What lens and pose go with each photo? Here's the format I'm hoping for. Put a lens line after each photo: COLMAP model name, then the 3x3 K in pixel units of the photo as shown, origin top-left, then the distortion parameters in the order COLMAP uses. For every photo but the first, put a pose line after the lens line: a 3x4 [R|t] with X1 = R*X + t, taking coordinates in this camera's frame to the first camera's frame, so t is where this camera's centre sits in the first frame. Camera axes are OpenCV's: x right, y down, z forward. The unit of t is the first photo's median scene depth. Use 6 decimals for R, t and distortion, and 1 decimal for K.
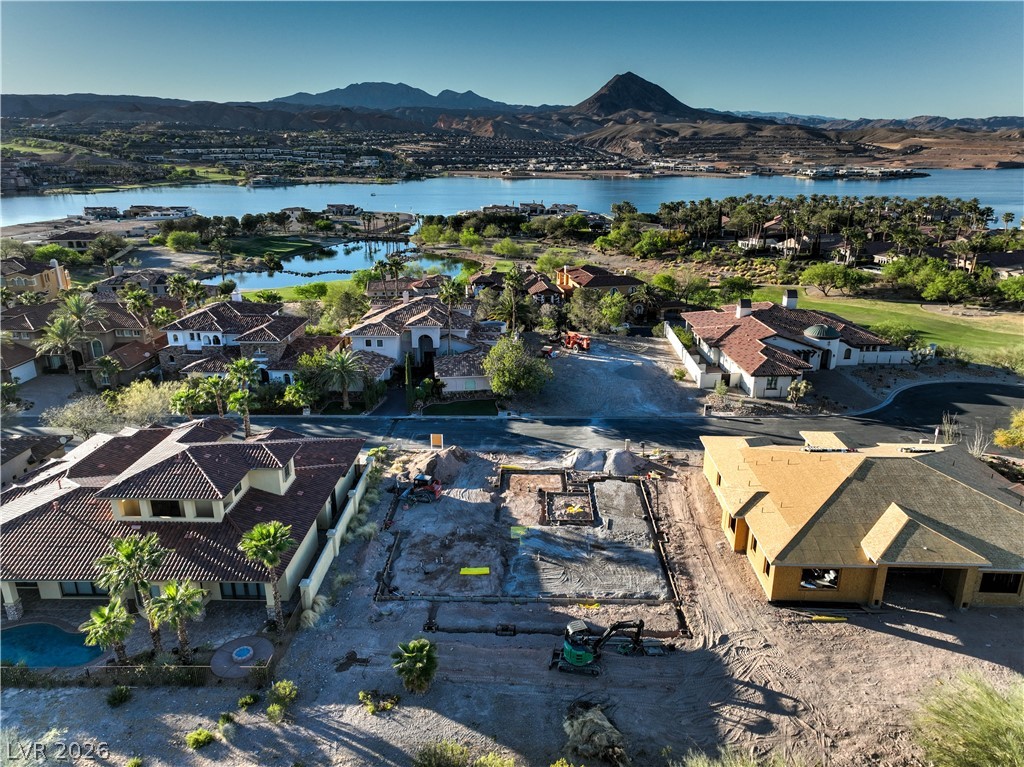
lens RADIAL K [[713.7, 0, 515.4], [0, 713.7, 387.0], [0, 0, 1]] dist [0.019527, 0.009966]
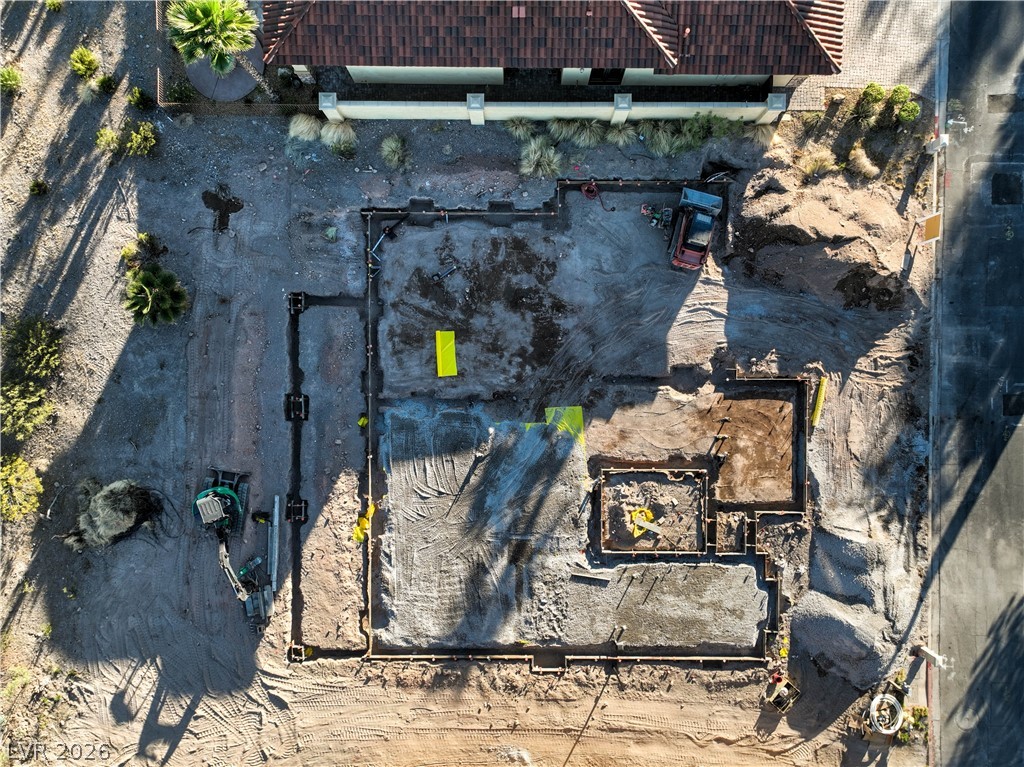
lens RADIAL K [[713.7, 0, 515.4], [0, 713.7, 387.0], [0, 0, 1]] dist [0.019527, 0.009966]
pose [[0.021458, 0.999552, 0.020885, -0.021715], [-0.323162, -0.012834, 0.946257, -0.203243], [0.946100, -0.027054, 0.322741, 0.476713]]
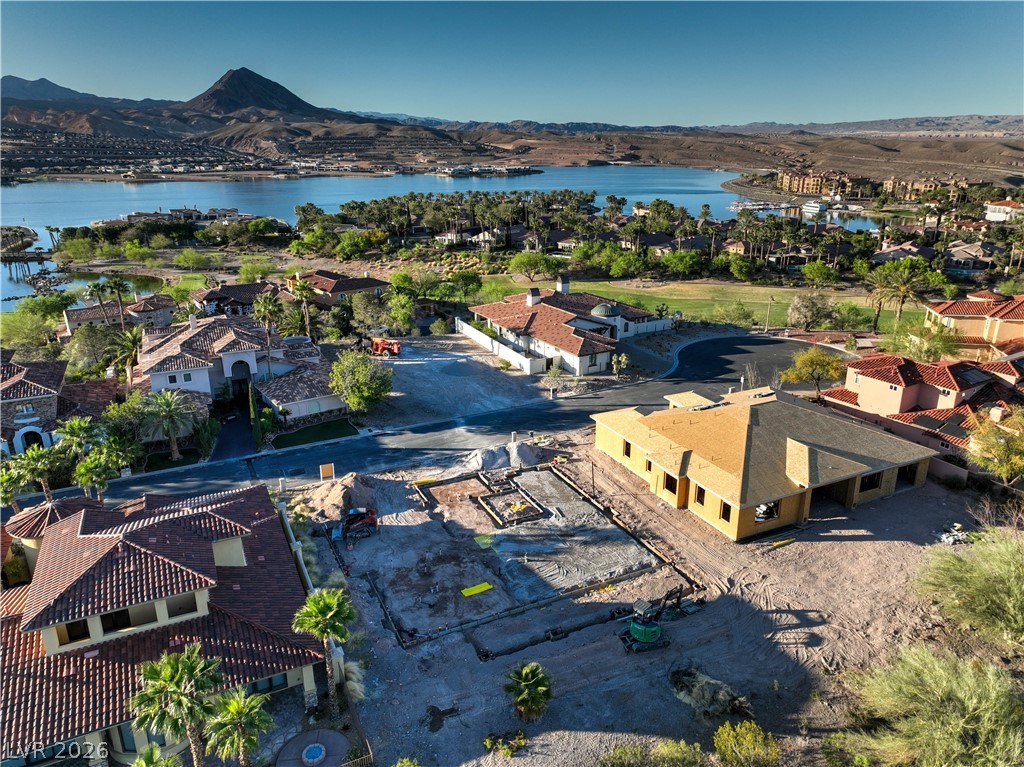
lens RADIAL K [[713.7, 0, 515.4], [0, 713.7, 387.0], [0, 0, 1]] dist [0.019527, 0.009966]
pose [[0.885521, -0.152720, 0.438782, -0.217983], [0.152557, 0.987643, 0.035872, -0.020697], [-0.438838, 0.035173, 0.897877, 0.059919]]
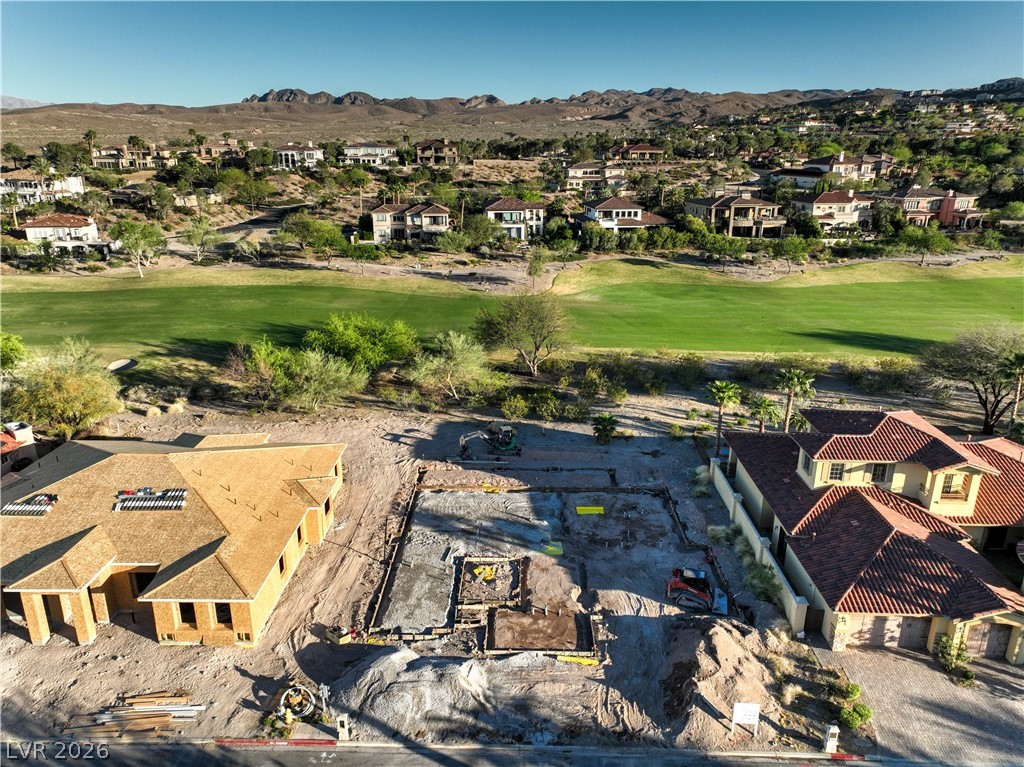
lens RADIAL K [[713.7, 0, 515.4], [0, 713.7, 387.0], [0, 0, 1]] dist [0.019527, 0.009966]
pose [[-0.999928, -0.003757, -0.011393, 0.038181], [-0.009943, 0.790869, 0.611905, -0.301703], [0.006712, 0.611975, -0.790849, 0.966544]]
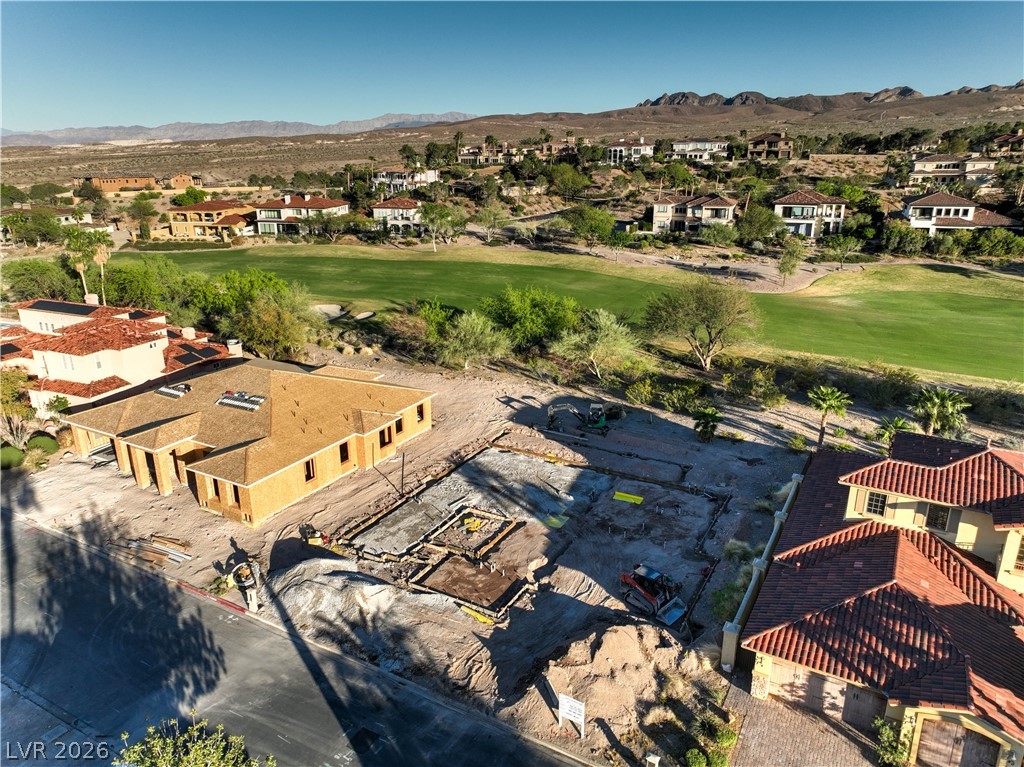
lens RADIAL K [[713.7, 0, 515.4], [0, 713.7, 387.0], [0, 0, 1]] dist [0.019527, 0.009966]
pose [[-0.883623, -0.148017, 0.444187, -0.190112], [0.154580, 0.803285, 0.575186, -0.262913], [-0.441946, 0.576909, -0.686920, 0.933241]]
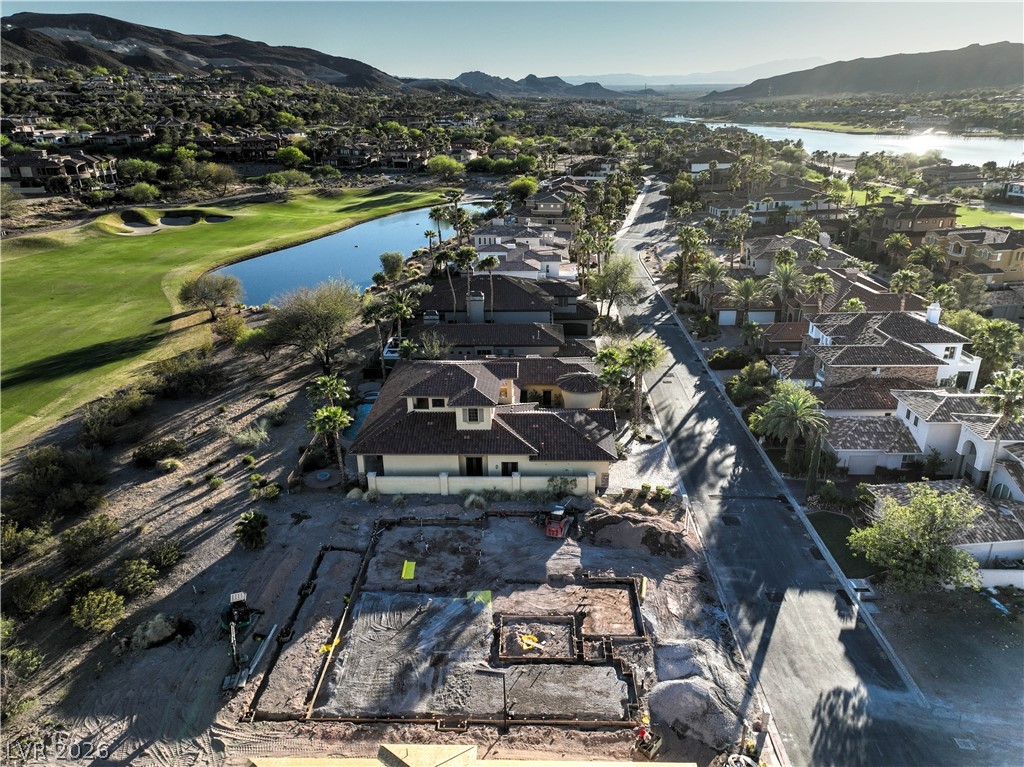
lens RADIAL K [[729.0, 0, 516.9], [0, 729.0, 384.8], [0, 0, 1]] dist [0.028992, 0.007920]
pose [[-0.000425, 0.370395, -0.928874, 0.457467], [-0.313401, 0.882029, 0.351858, -0.220562], [0.949621, 0.291260, 0.115707, 0.530355]]
